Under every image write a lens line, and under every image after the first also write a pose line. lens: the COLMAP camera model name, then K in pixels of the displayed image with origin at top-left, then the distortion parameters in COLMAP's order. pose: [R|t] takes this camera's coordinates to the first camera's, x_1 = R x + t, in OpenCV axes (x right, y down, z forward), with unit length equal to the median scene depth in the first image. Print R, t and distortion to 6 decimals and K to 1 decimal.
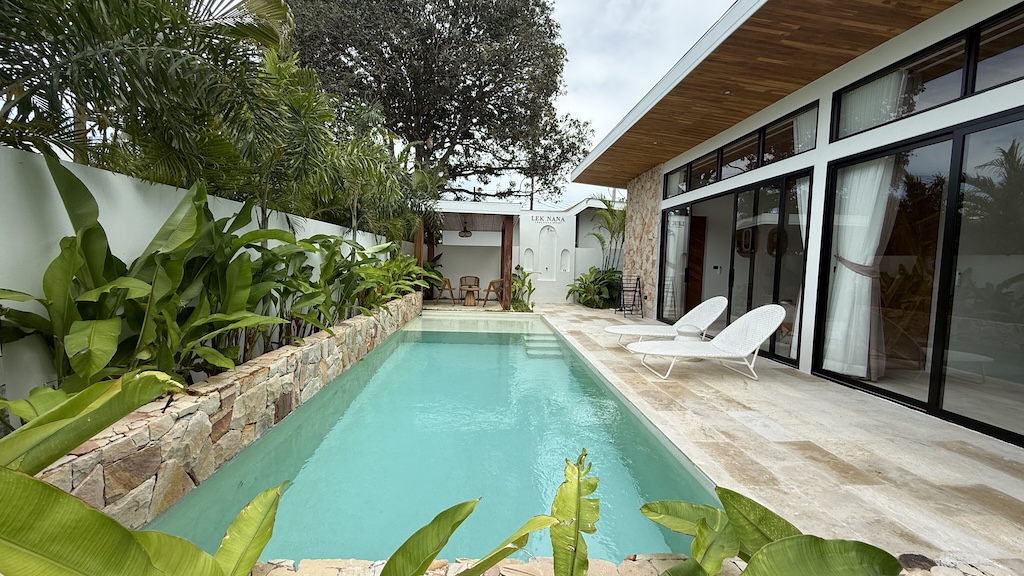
lens RADIAL K [[408.7, 0, 509.8], [0, 408.7, 287.0], [0, 0, 1]] dist [-0.001581, 0.000276]
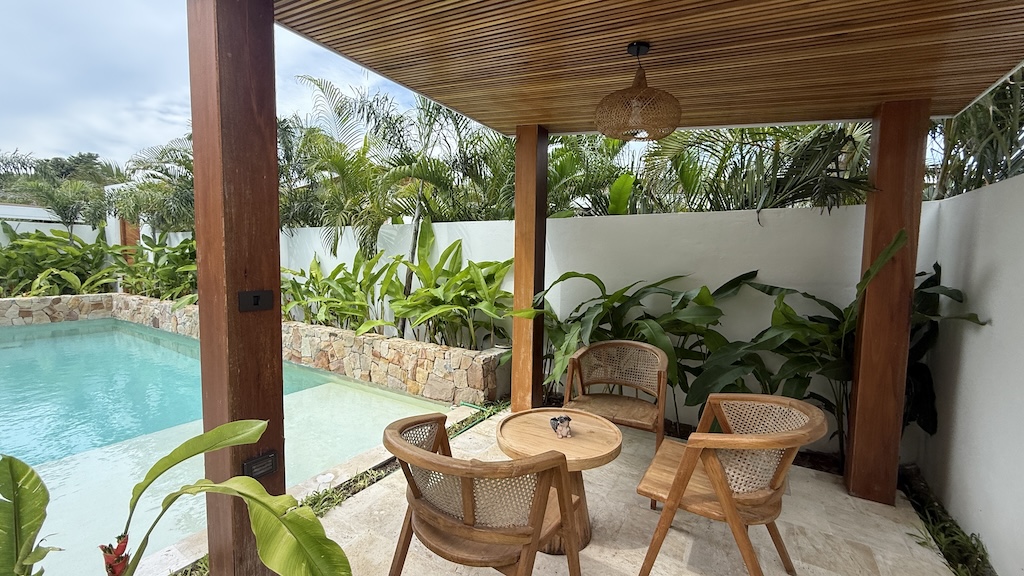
lens RADIAL K [[398.8, 0, 512.0], [0, 398.8, 288.0], [0, 0, 1]] dist [-0.009919, -0.000154]
pose [[-0.546664, 0.013746, -0.837239, 0.124584], [-0.091070, 0.992958, 0.075765, -0.154974], [0.832385, 0.117665, -0.541563, 2.438928]]
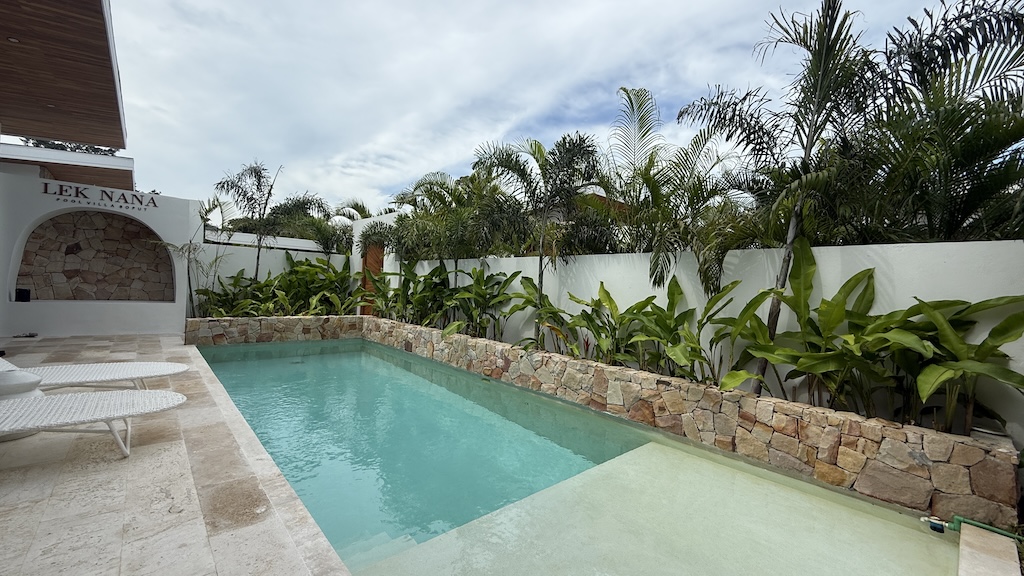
lens RADIAL K [[398.8, 0, 512.0], [0, 398.8, 288.0], [0, 0, 1]] dist [-0.009919, -0.000154]
pose [[-0.772743, -0.066464, -0.631230, 0.290777], [-0.109493, 0.993552, 0.029425, -0.111277], [0.625204, 0.091853, -0.775038, 2.006546]]
